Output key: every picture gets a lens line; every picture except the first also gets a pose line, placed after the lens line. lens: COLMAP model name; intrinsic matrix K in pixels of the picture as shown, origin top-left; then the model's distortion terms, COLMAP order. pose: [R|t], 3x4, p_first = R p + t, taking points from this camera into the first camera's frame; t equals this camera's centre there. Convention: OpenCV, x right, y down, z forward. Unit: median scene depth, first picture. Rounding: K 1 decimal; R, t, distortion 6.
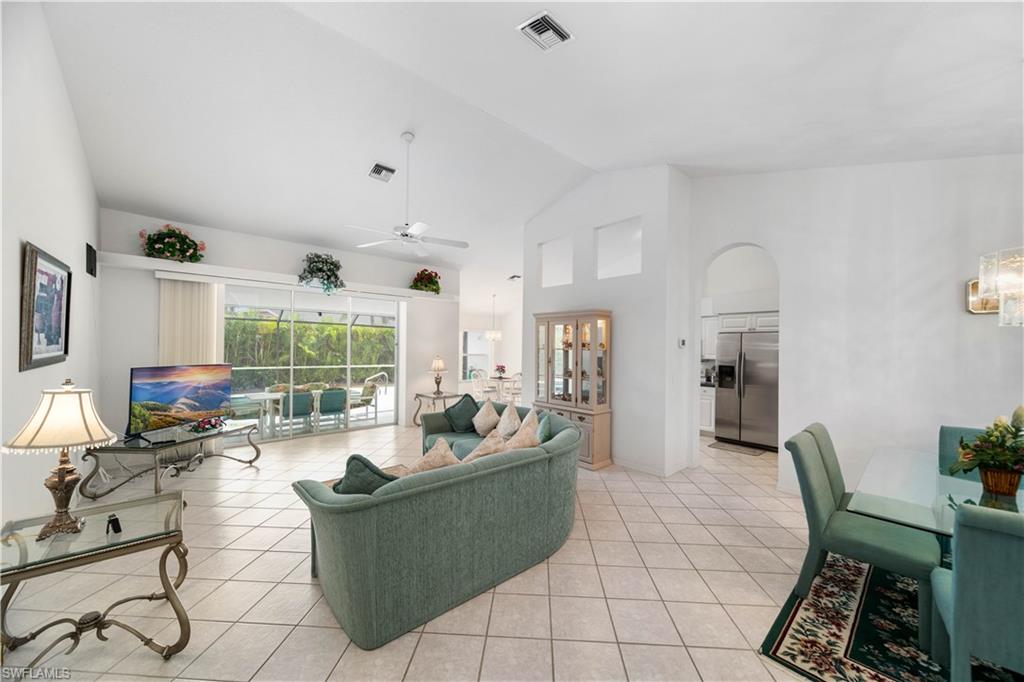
lens RADIAL K [[380.3, 0, 516.4], [0, 380.3, 347.5], [0, 0, 1]] dist [0.000143, -0.000039]
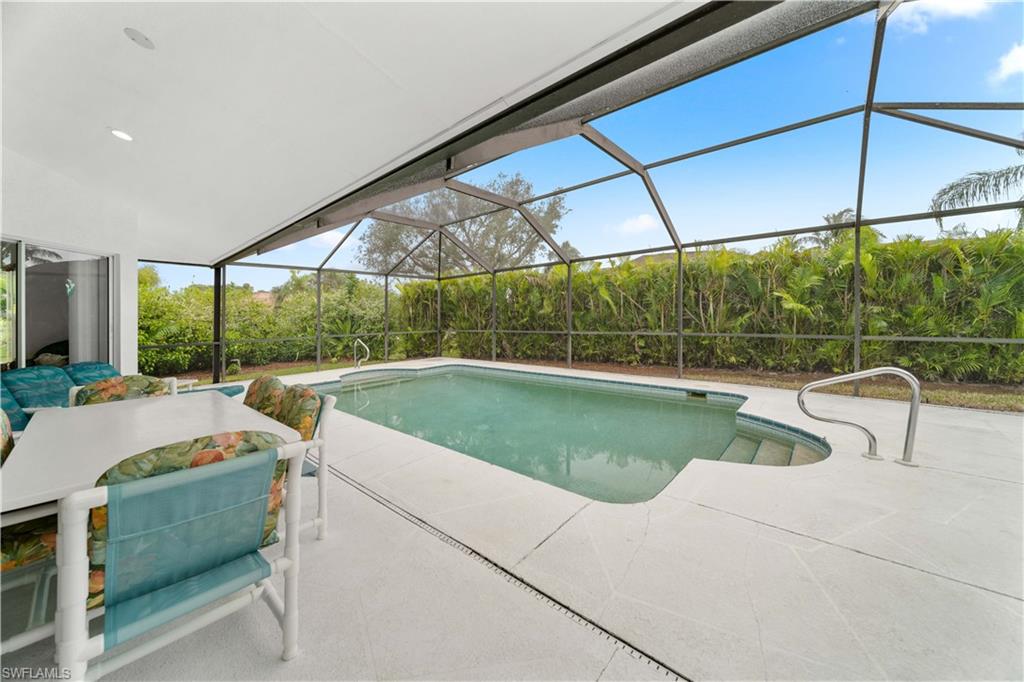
lens RADIAL K [[368.5, 0, 514.7], [0, 368.5, 313.7], [0, 0, 1]] dist [-0.003002, -0.000289]
pose [[0.123985, -0.025153, -0.991965, -0.273719], [0.021424, 0.999514, -0.022667, 0.063056], [0.992053, -0.018441, 0.124463, 1.394732]]
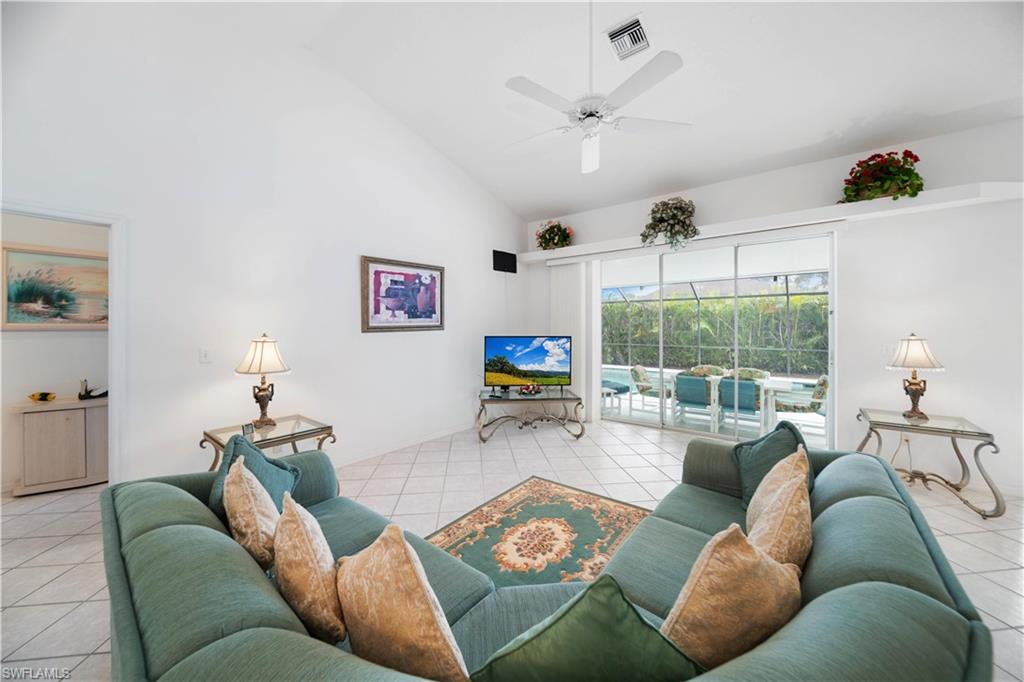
lens RADIAL K [[362.2, 0, 514.1], [0, 362.2, 329.3], [0, 0, 1]] dist [-0.002393, -0.000330]
pose [[0.174325, -0.005020, -0.984675, 0.139051], [0.002383, 0.999986, -0.004676, 0.019060], [0.984685, -0.001531, 0.174335, 0.481828]]
